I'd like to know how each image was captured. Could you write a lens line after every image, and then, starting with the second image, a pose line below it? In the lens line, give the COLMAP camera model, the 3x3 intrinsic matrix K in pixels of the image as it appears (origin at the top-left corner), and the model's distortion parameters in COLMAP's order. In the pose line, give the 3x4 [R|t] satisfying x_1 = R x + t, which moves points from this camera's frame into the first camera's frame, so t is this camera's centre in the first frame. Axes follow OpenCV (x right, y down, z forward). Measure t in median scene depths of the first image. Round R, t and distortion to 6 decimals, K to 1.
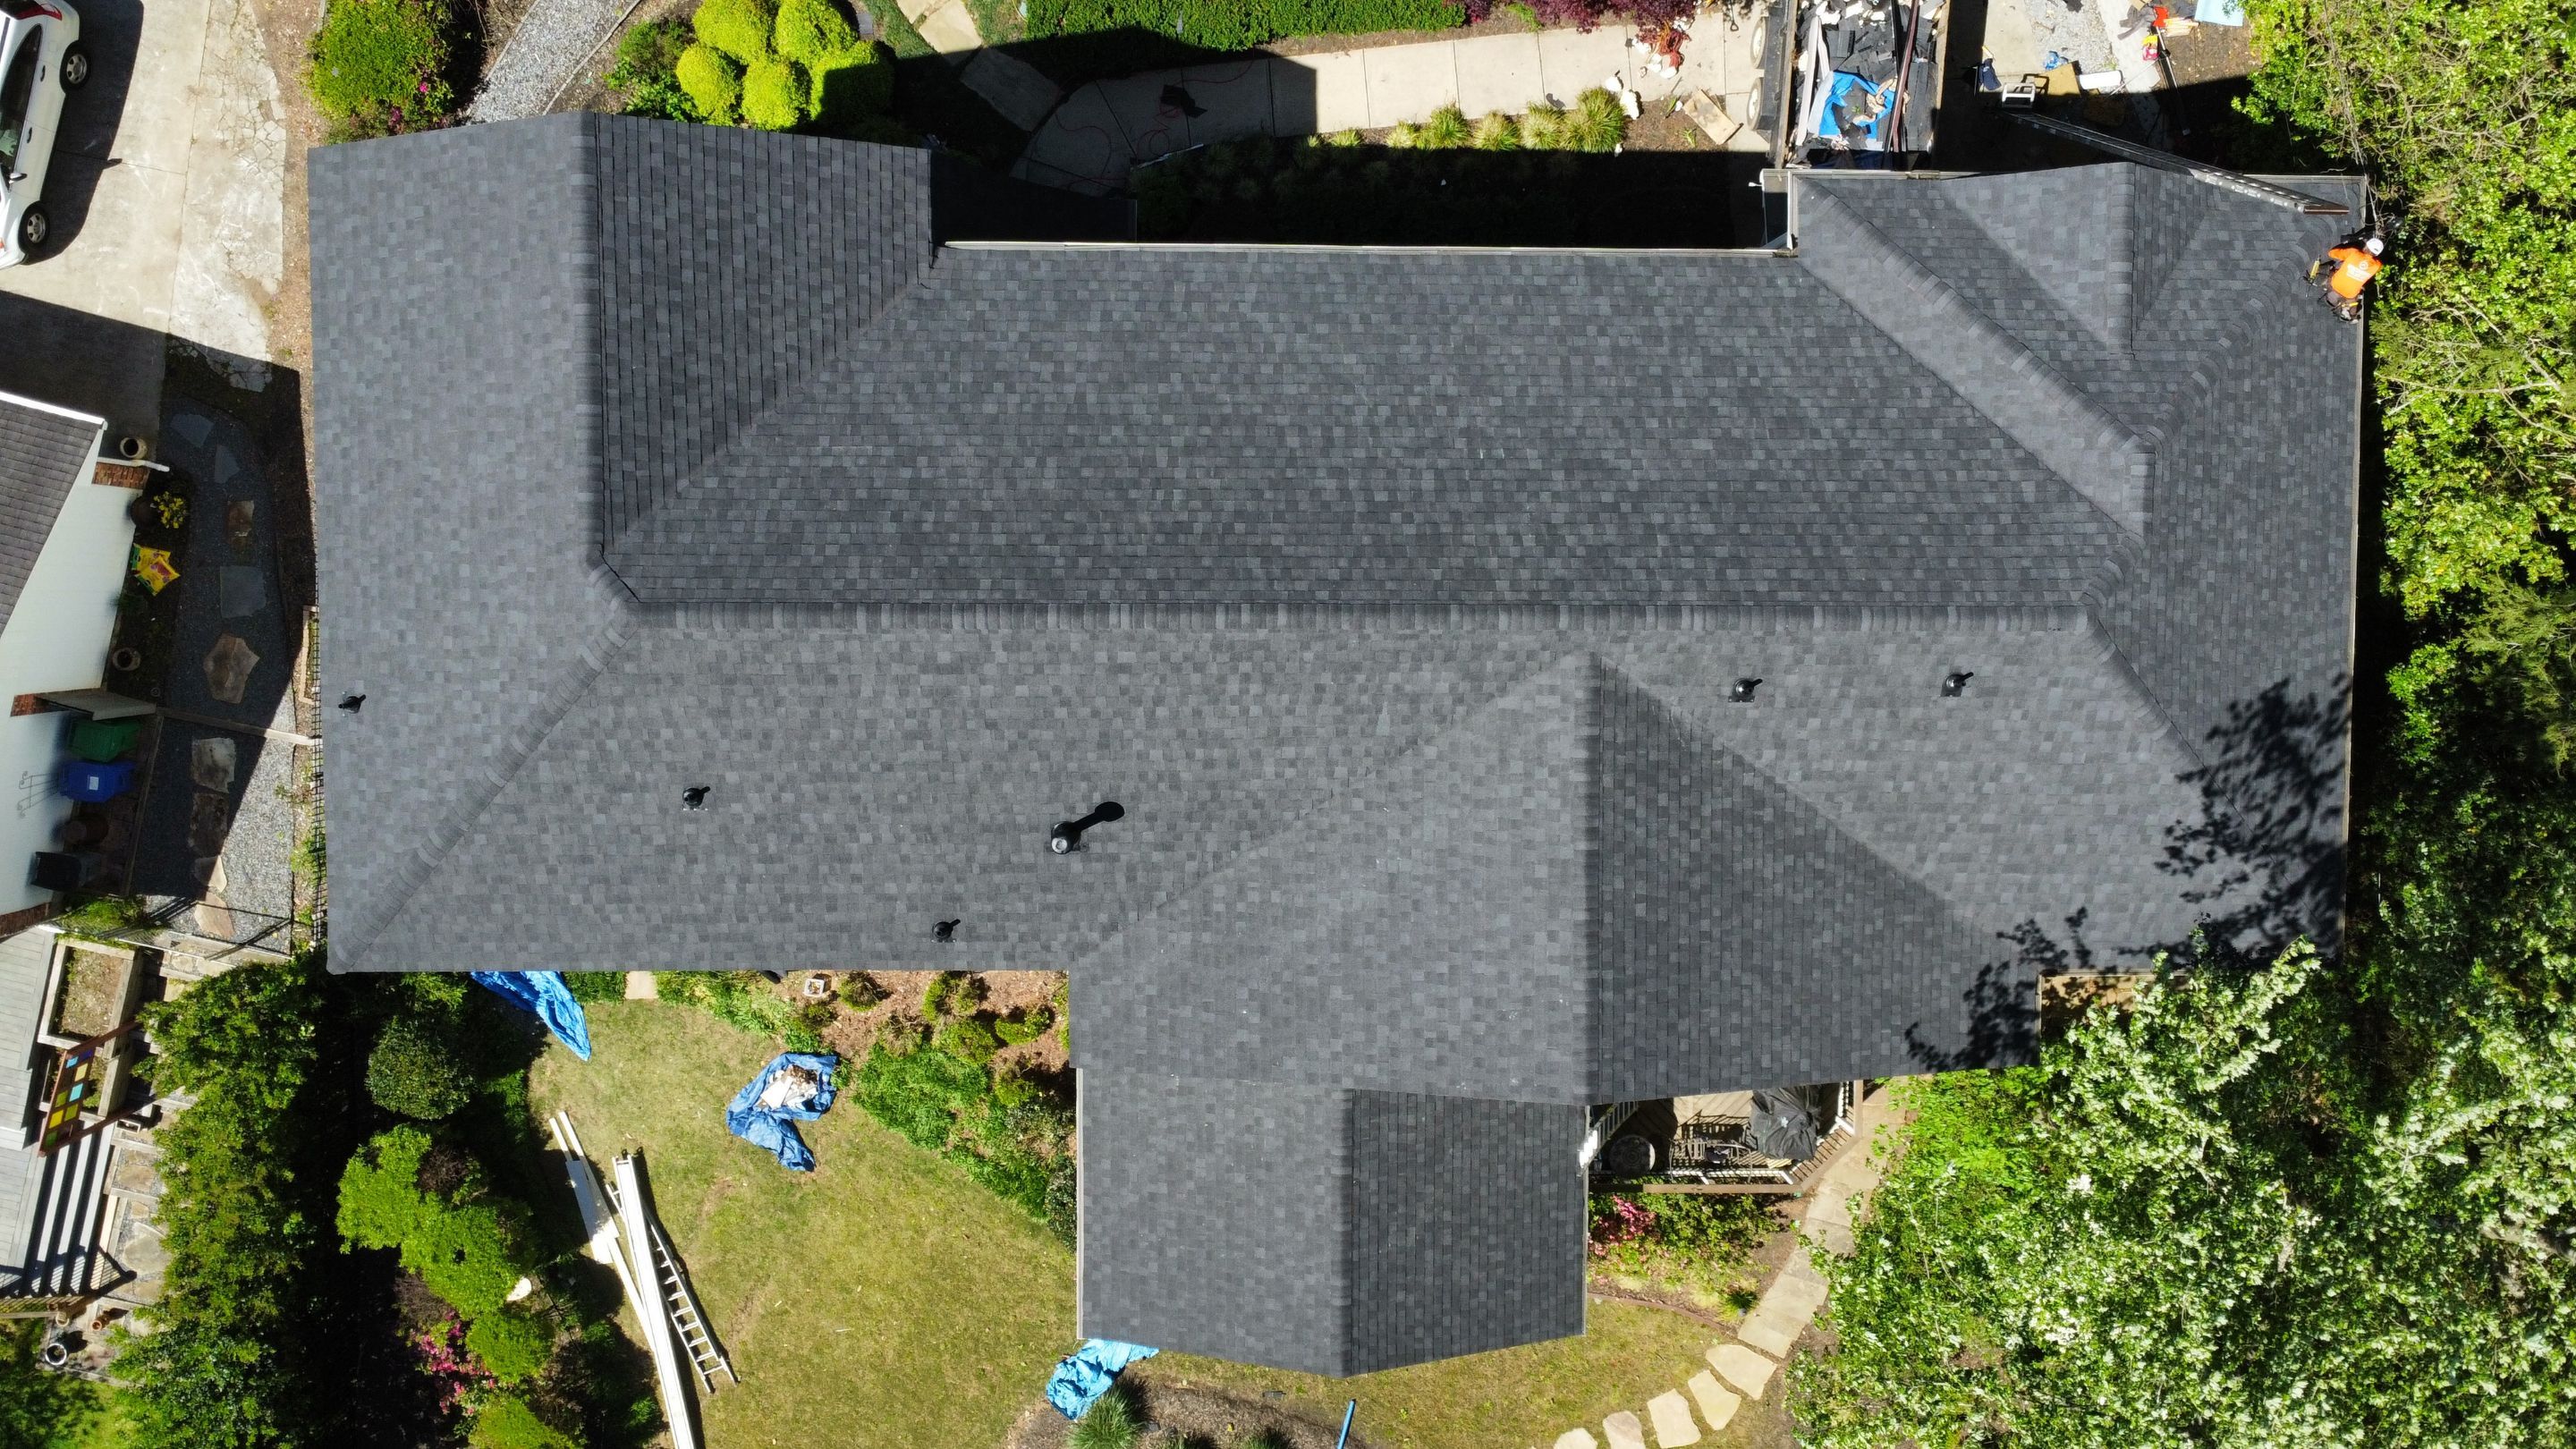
lens RADIAL K [[1975.8, 0, 1273.8], [0, 1975.8, 731.3], [0, 0, 1]] dist [0.003834, 0.002160]
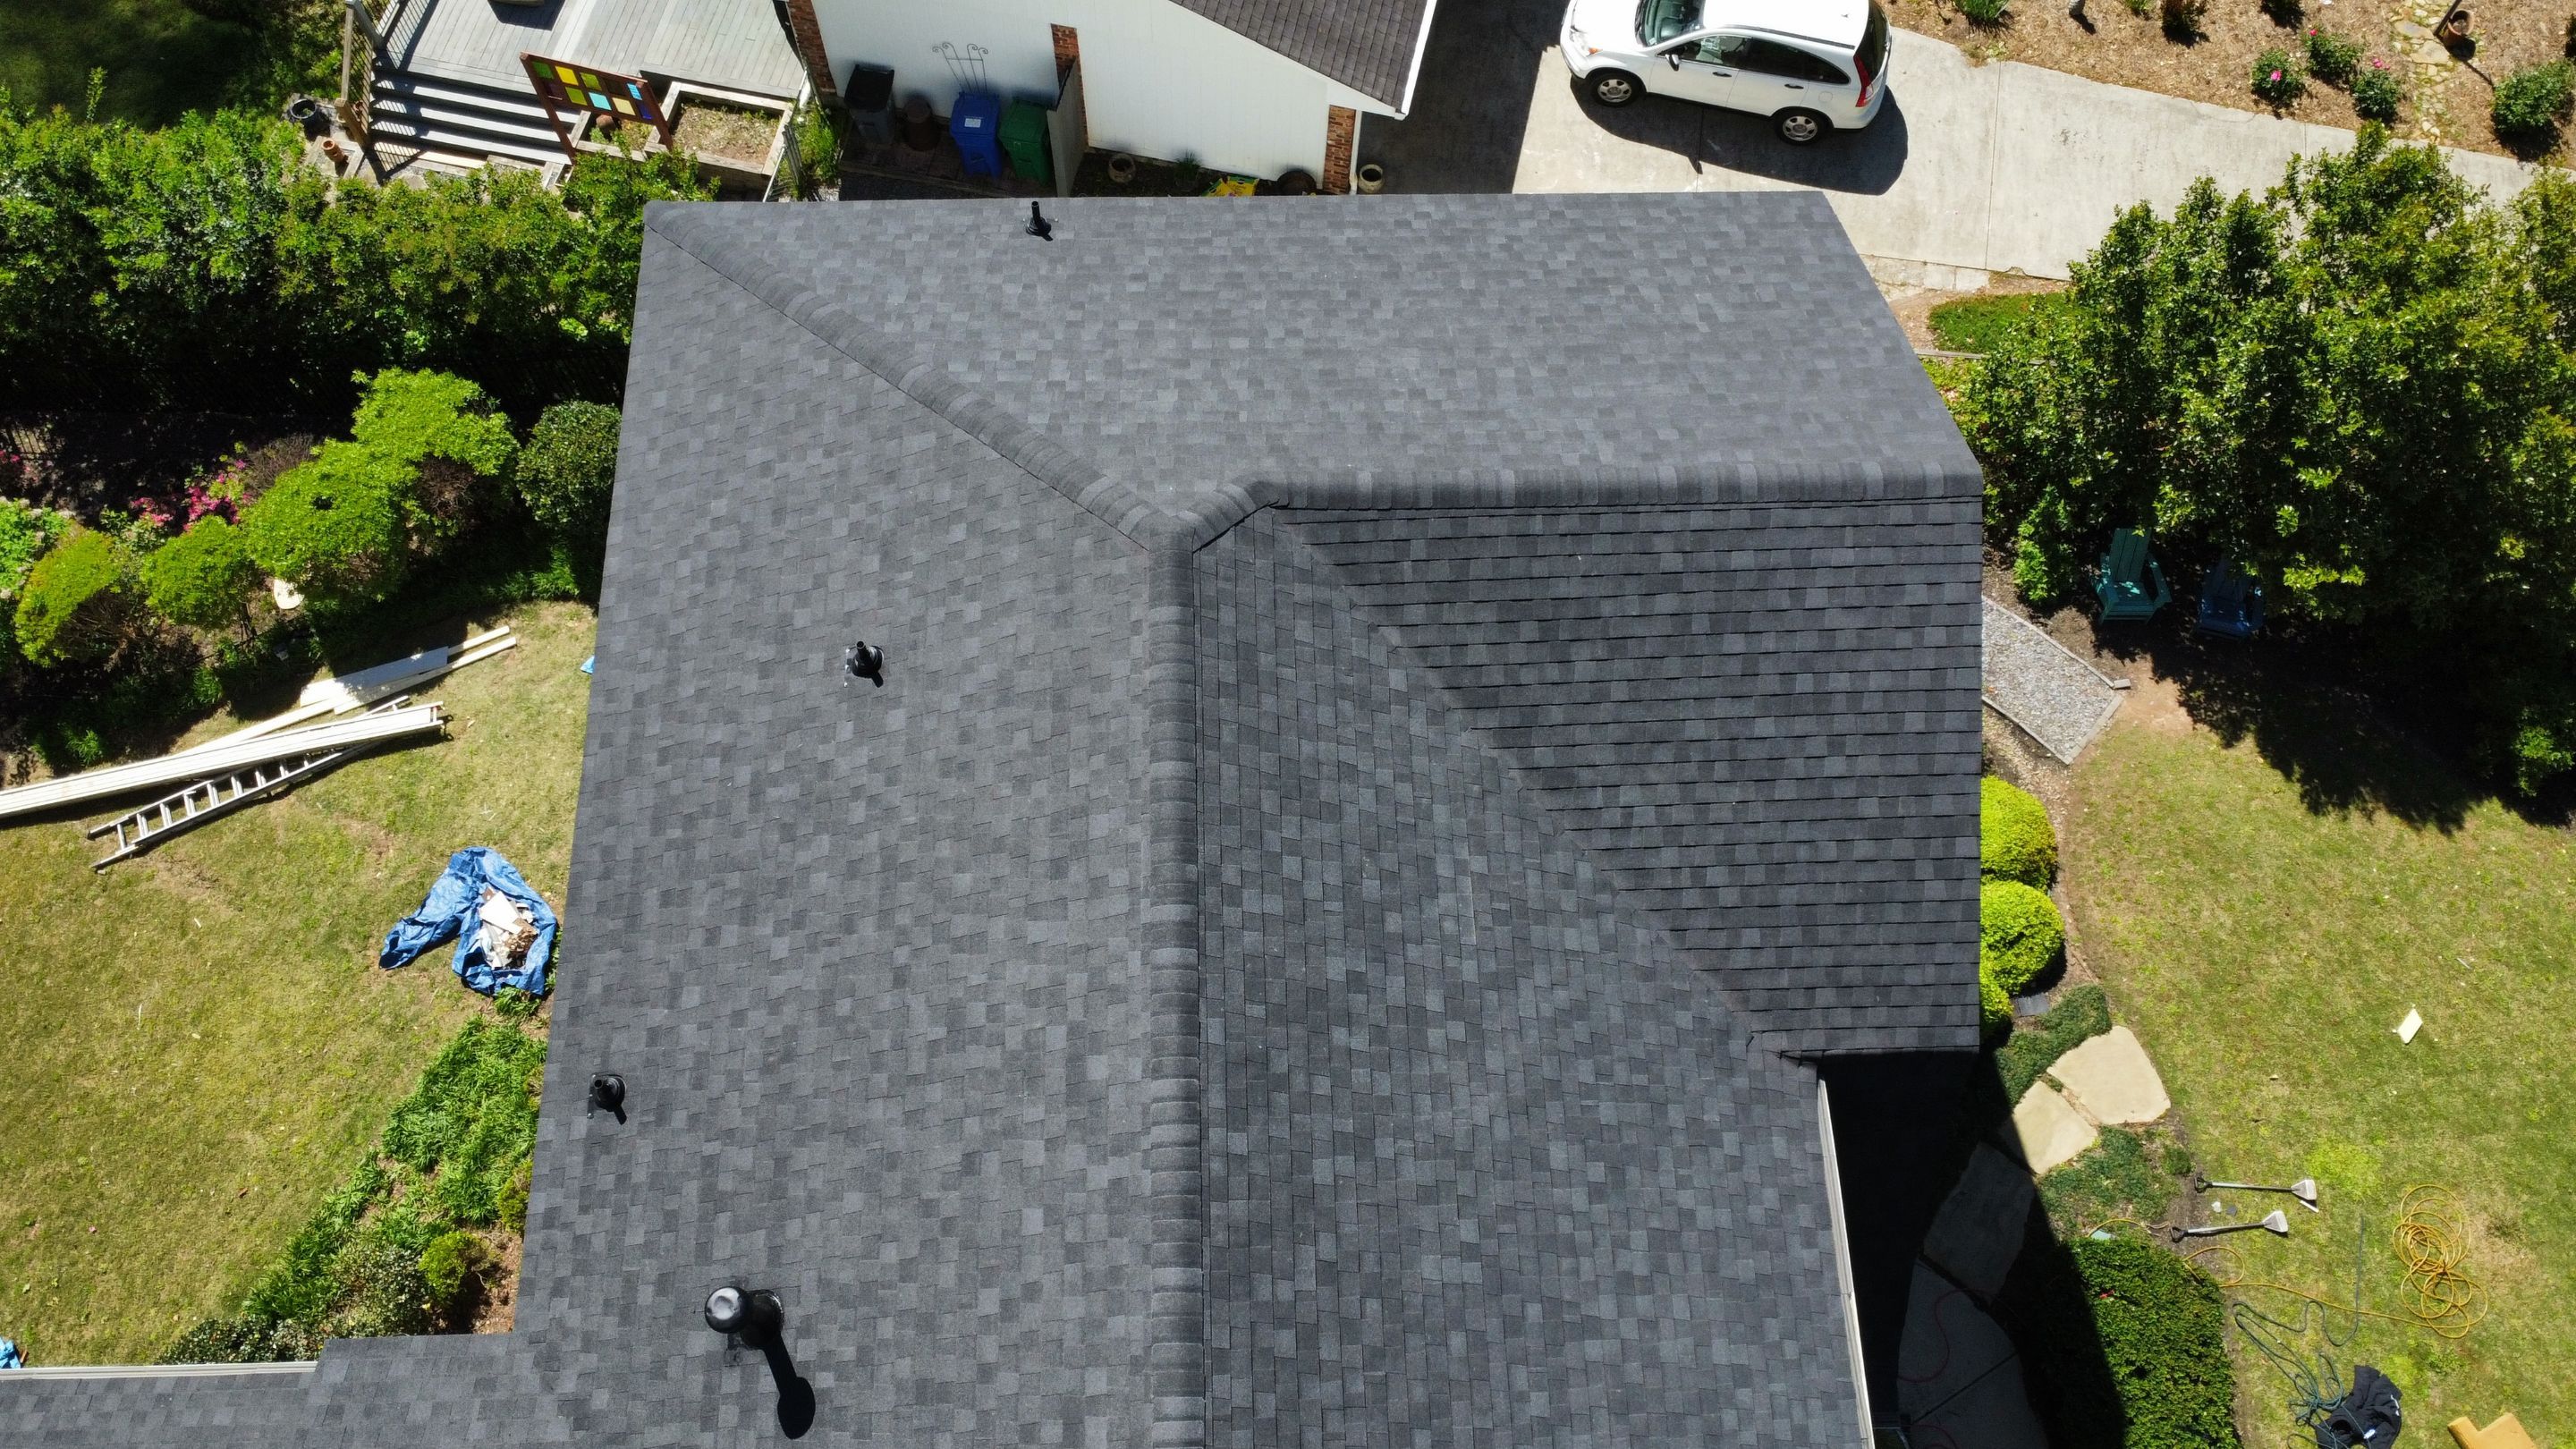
lens RADIAL K [[1921.4, 0, 1281.1], [0, 1921.4, 708.6], [0, 0, 1]] dist [0.004154, -0.013162]
pose [[0.033349, 0.909522, -0.414315, -0.029005], [-0.994928, -0.009152, -0.100175, -0.024855], [-0.094903, 0.415554, 0.904604, 0.359350]]
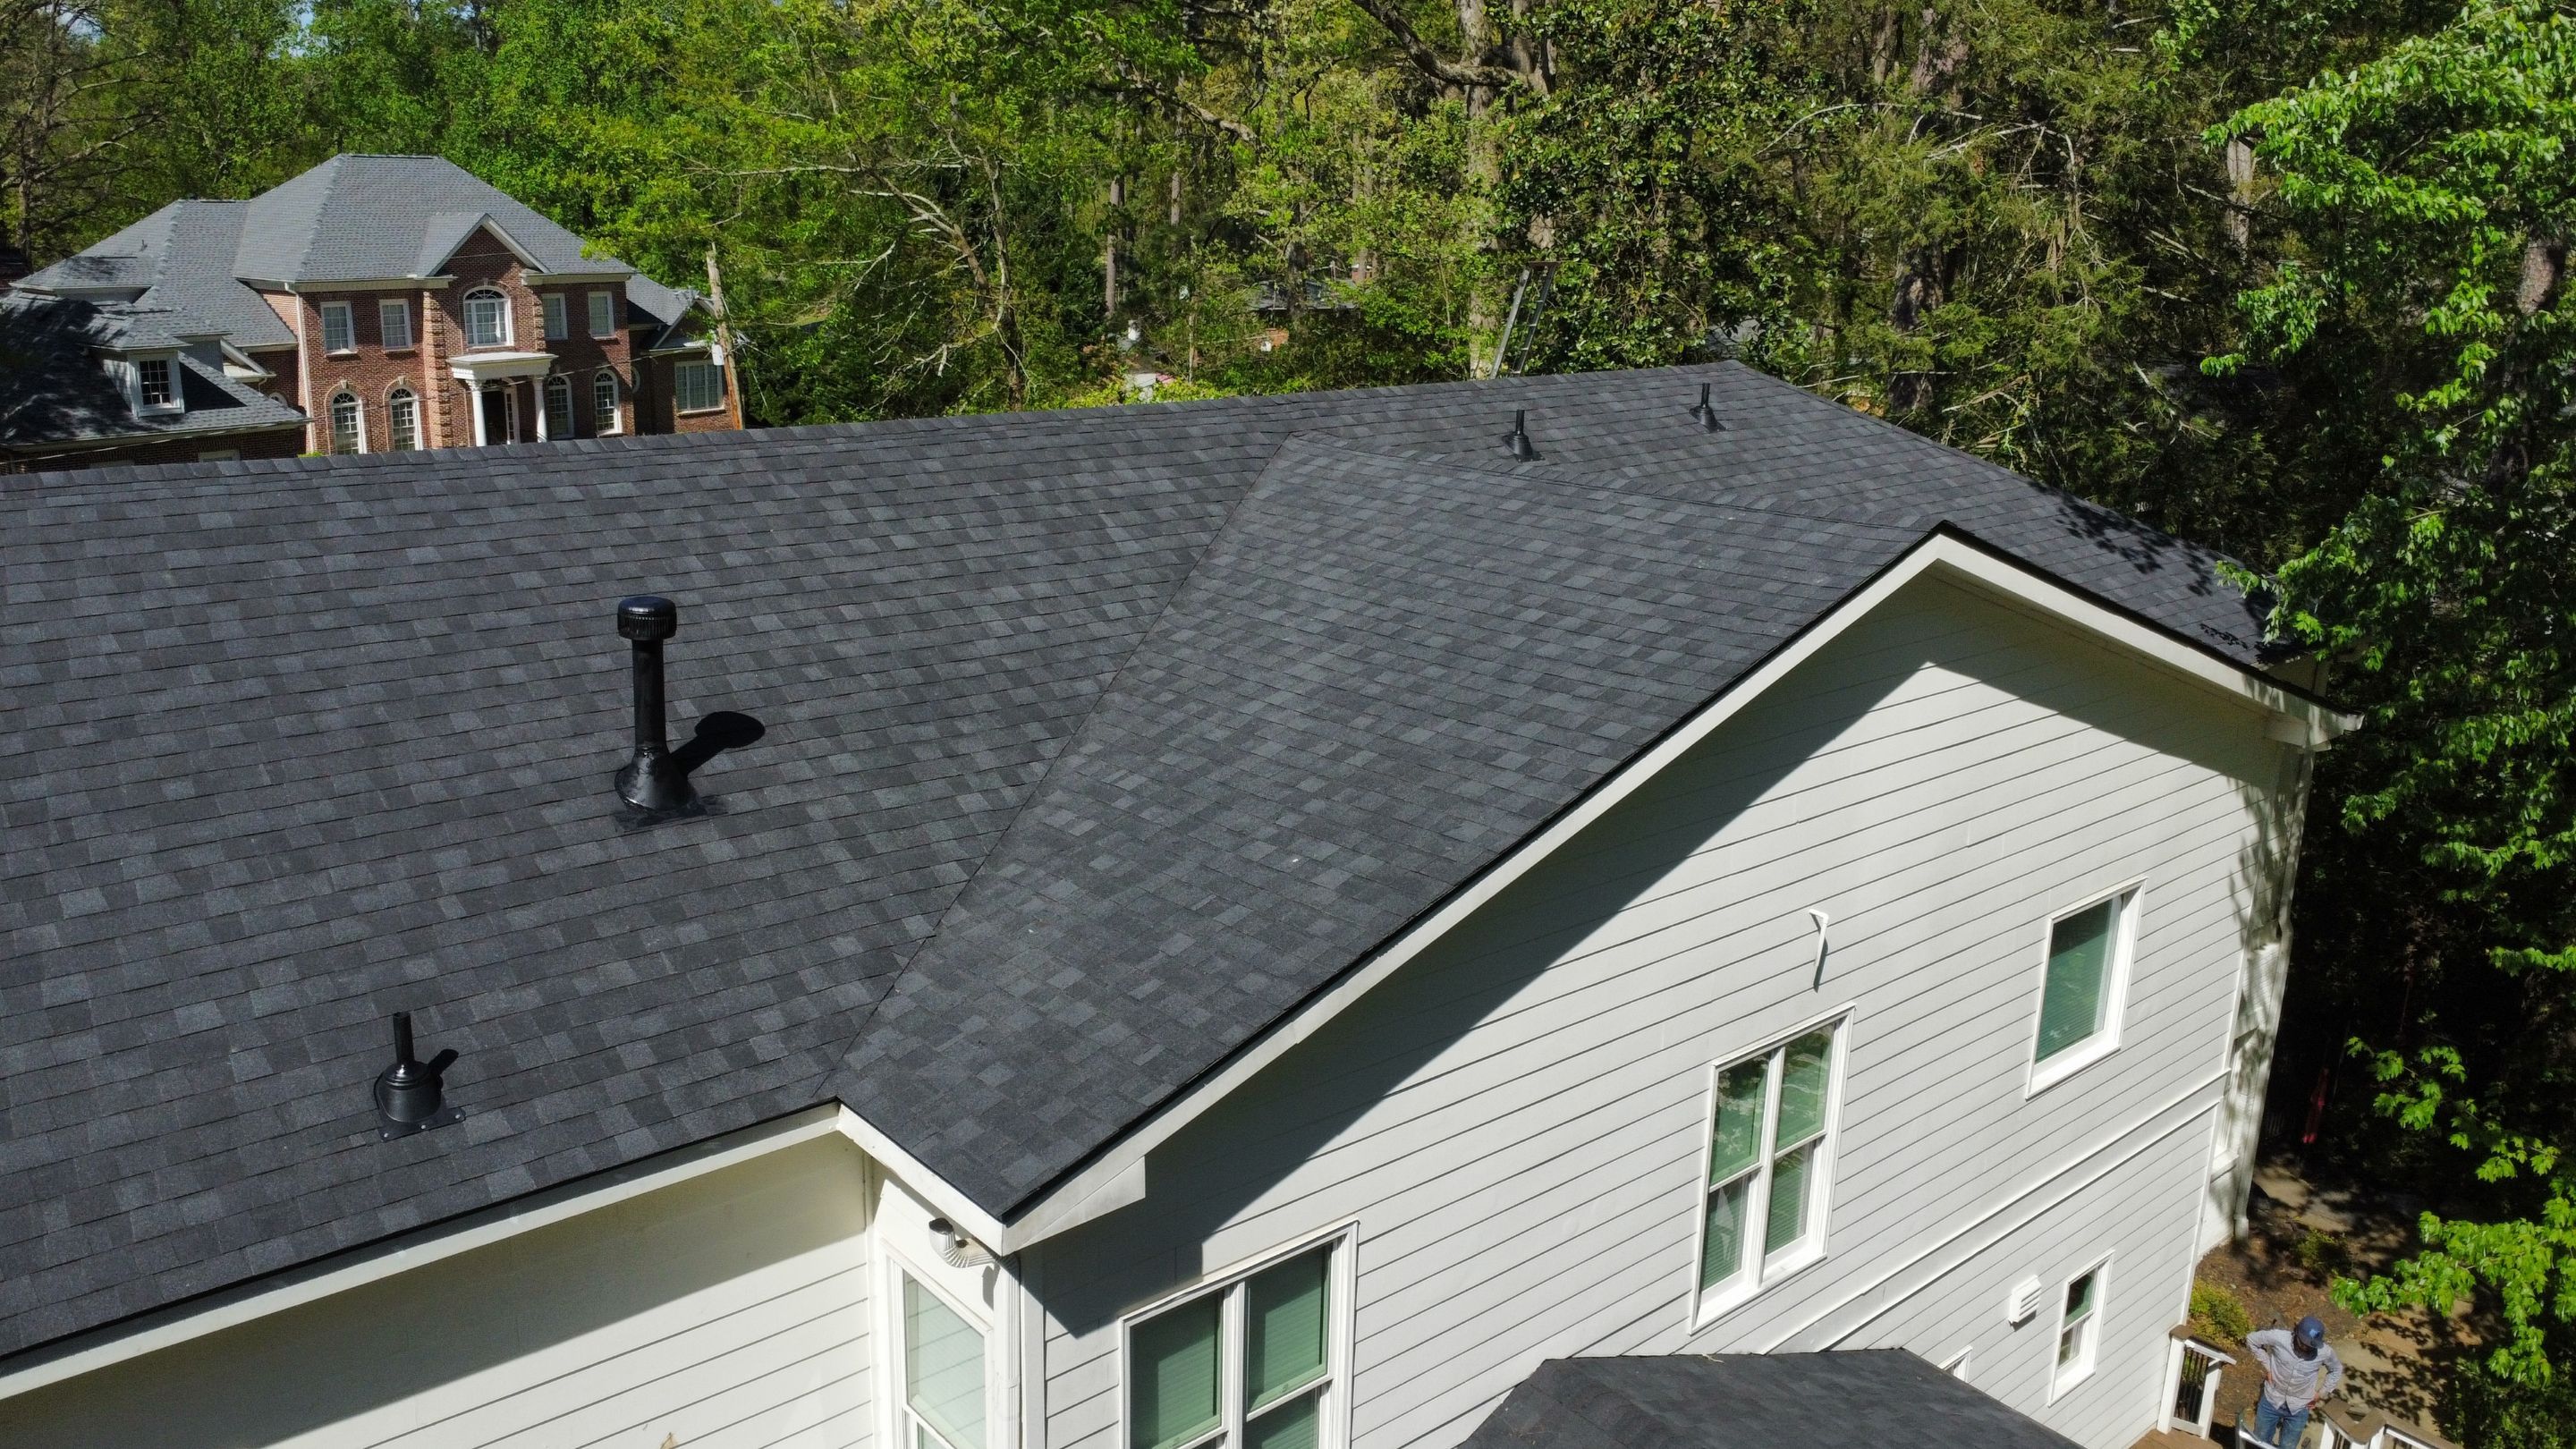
lens RADIAL K [[1921.4, 0, 1281.1], [0, 1921.4, 708.6], [0, 0, 1]] dist [0.004154, -0.013162]
pose [[0.759175, -0.194823, 0.621046, -0.191480], [0.648529, 0.145272, -0.747199, 0.327135], [0.055351, 0.970021, 0.236635, 0.697173]]
